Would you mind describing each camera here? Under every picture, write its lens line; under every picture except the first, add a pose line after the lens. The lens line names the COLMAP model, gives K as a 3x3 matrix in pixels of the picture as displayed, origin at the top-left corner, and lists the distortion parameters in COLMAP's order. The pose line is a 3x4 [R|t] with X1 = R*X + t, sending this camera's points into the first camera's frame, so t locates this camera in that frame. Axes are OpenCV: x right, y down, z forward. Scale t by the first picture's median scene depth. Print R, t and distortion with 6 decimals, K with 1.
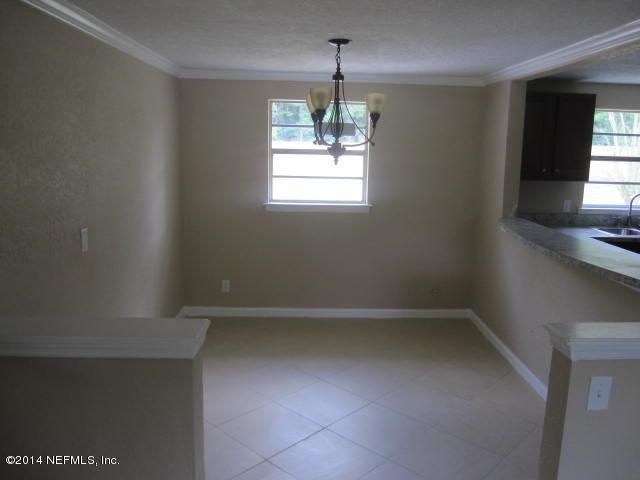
lens RADIAL K [[534.6, 0, 320.0], [0, 534.6, 240.0], [0, 0, 1]] dist [-0.064747, -0.000293]
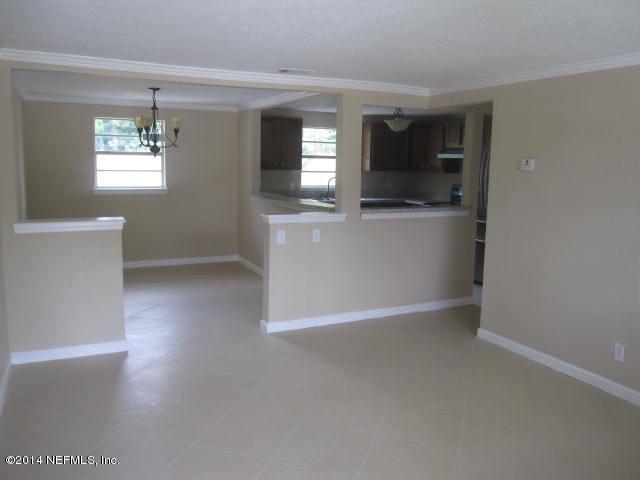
lens RADIAL K [[534.6, 0, 320.0], [0, 534.6, 240.0], [0, 0, 1]] dist [-0.064747, -0.000293]
pose [[0.910585, -0.060861, 0.408816, -0.148143], [0.068103, 0.997673, -0.003166, 0.123069], [-0.407672, 0.030724, 0.912612, -0.582196]]
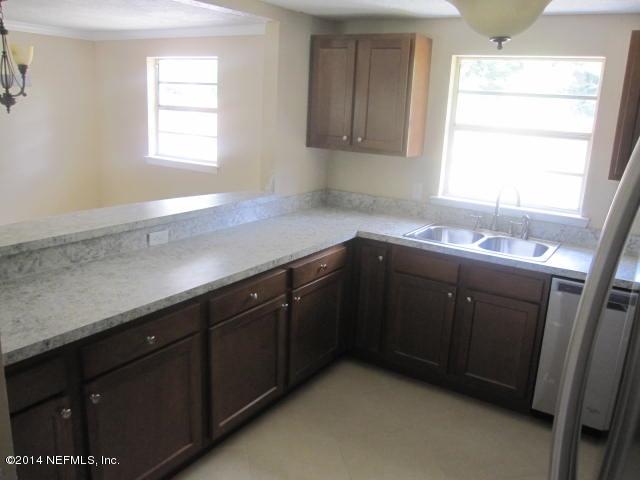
lens RADIAL K [[534.6, 0, 320.0], [0, 534.6, 240.0], [0, 0, 1]] dist [-0.064747, -0.000293]
pose [[0.826694, 0.165399, -0.537793, 0.844016], [-0.140084, 0.986223, 0.087978, -0.047434], [0.544935, 0.002605, 0.838474, 0.315149]]
